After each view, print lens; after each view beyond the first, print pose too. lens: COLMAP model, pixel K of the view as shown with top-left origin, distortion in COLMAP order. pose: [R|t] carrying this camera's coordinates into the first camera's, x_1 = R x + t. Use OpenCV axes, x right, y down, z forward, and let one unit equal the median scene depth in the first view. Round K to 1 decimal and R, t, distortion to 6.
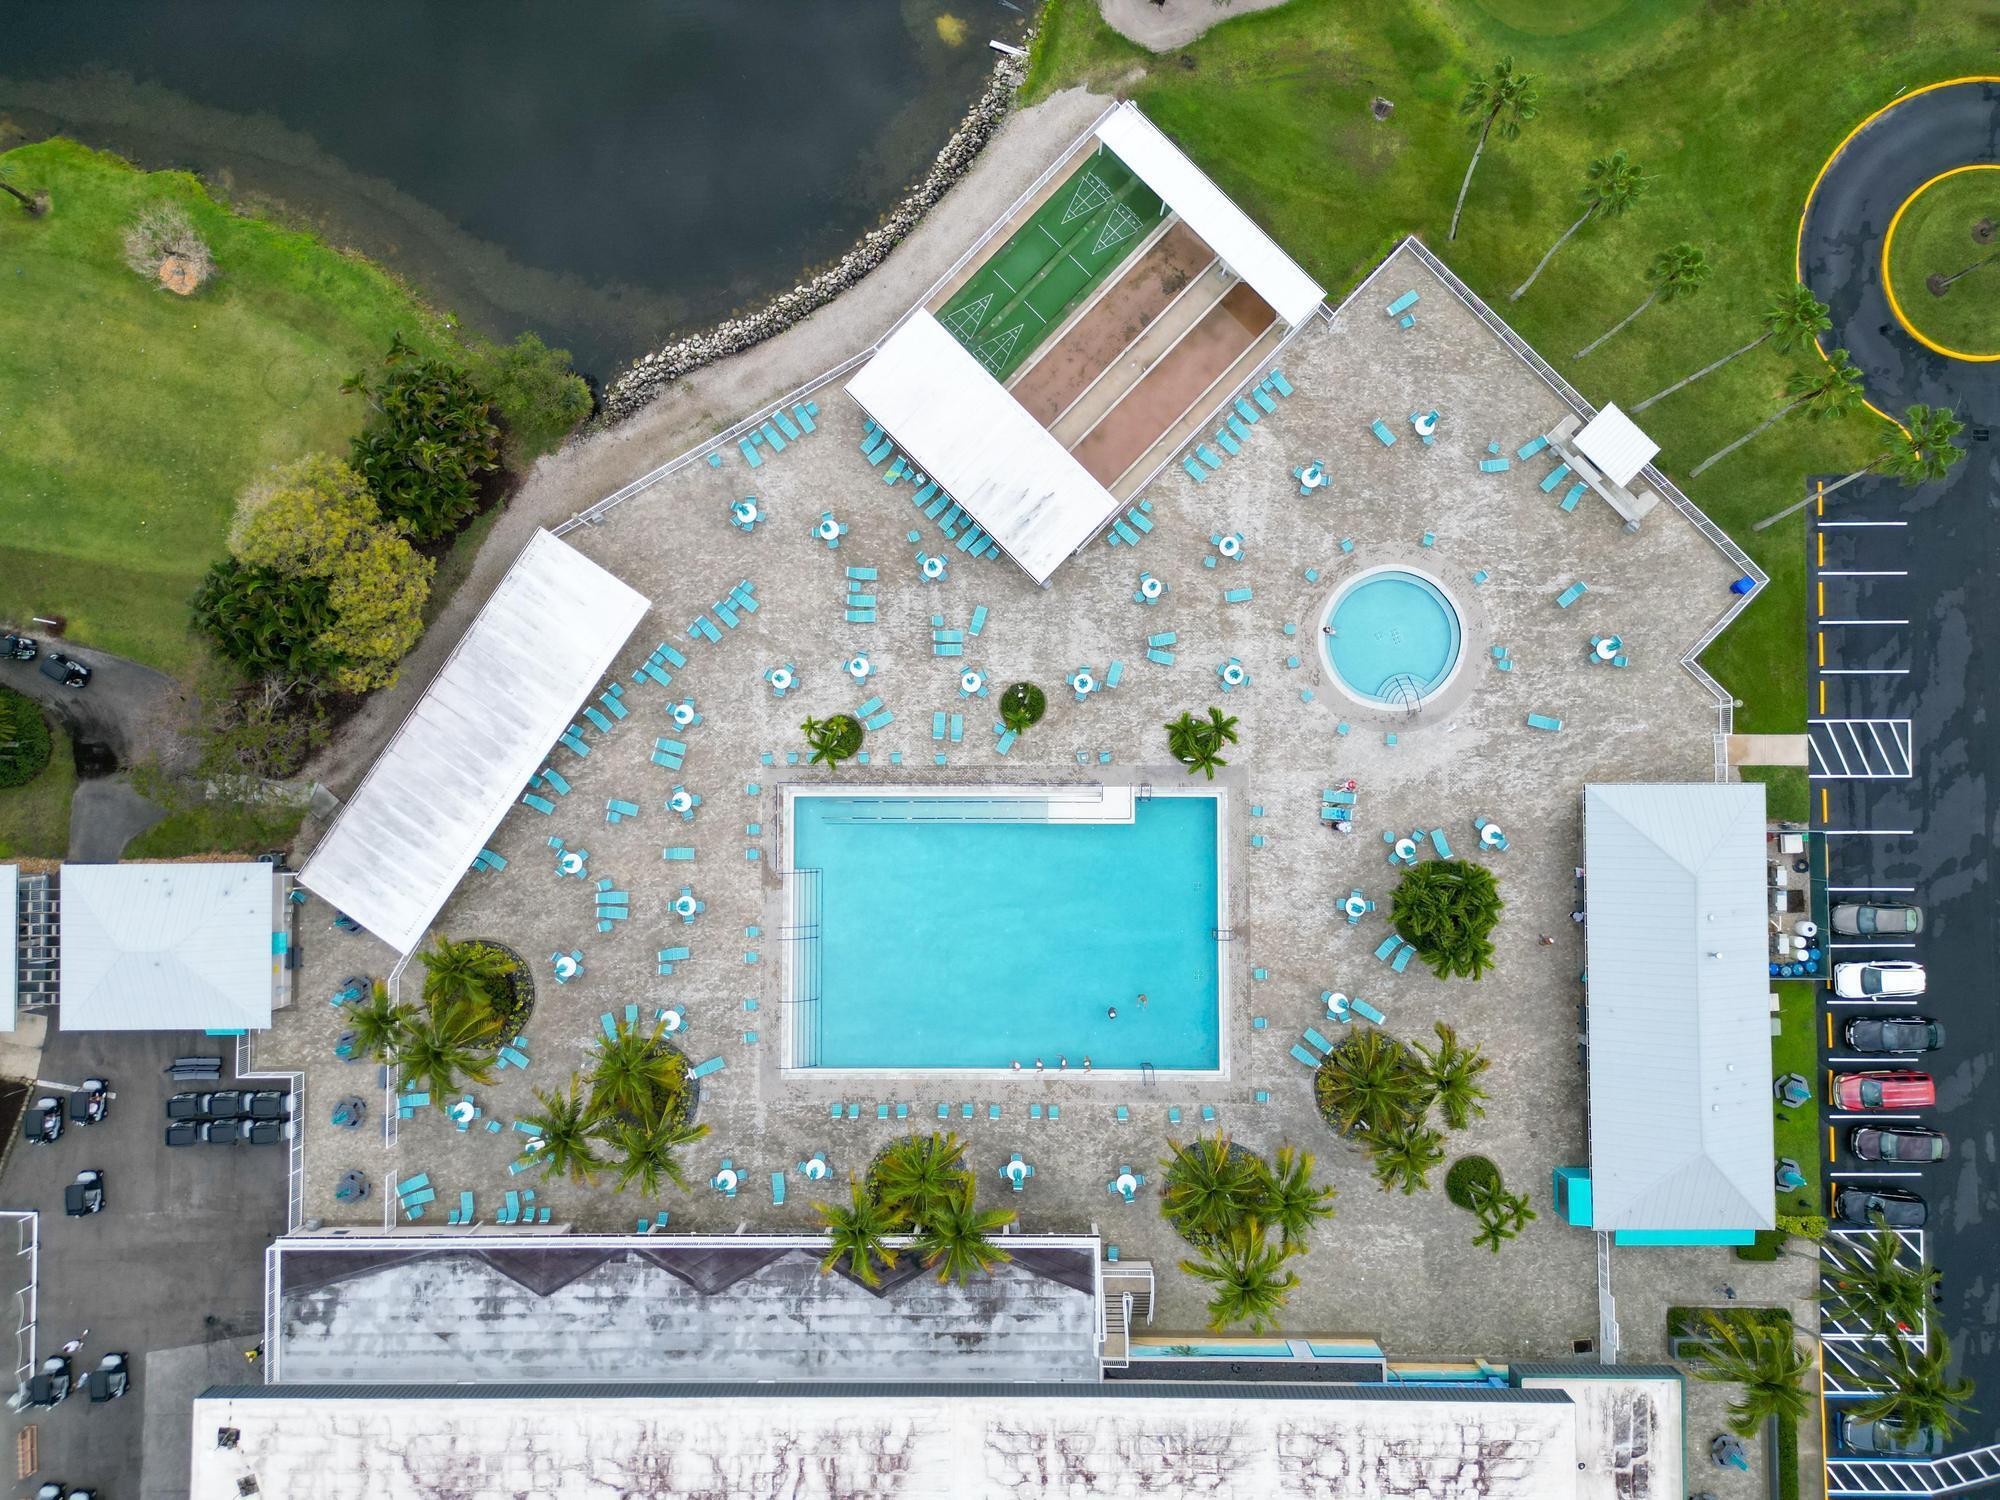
lens RADIAL K [[1393.5, 0, 990.3], [0, 1393.5, 753.4], [0, 0, 1]] dist [0.070259, -0.067831]
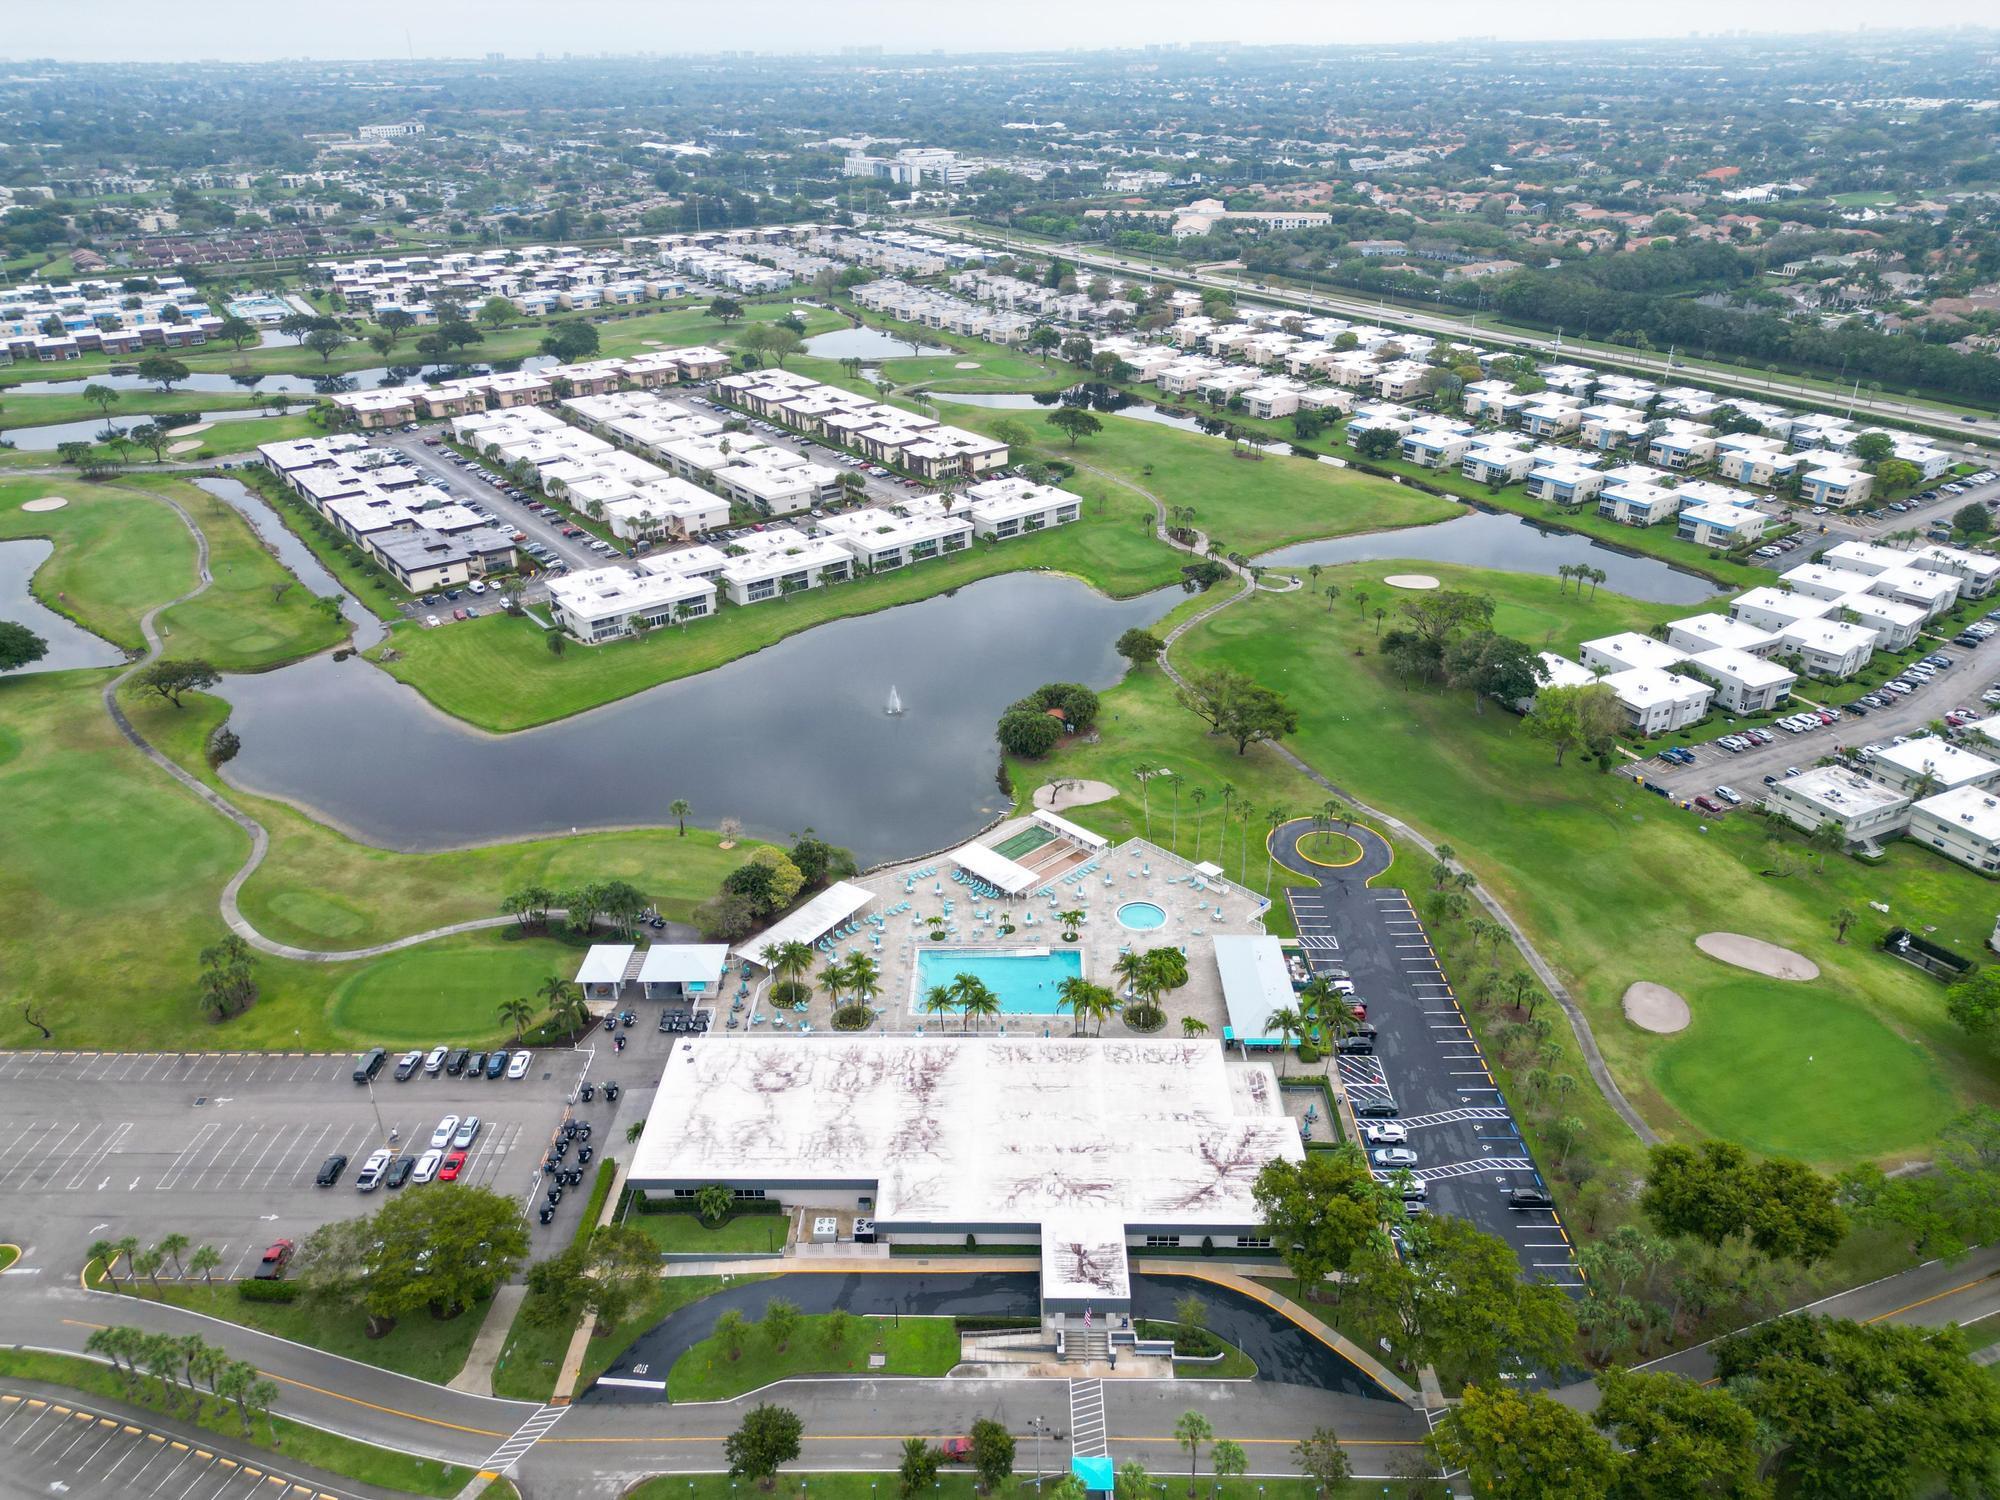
lens RADIAL K [[1393.5, 0, 990.3], [0, 1393.5, 753.4], [0, 0, 1]] dist [0.070259, -0.067831]
pose [[0.999771, 0.011423, -0.018098, 0.036707], [-0.021364, 0.482342, -0.875723, 2.200640], [-0.001274, 0.875909, 0.482475, -0.603711]]
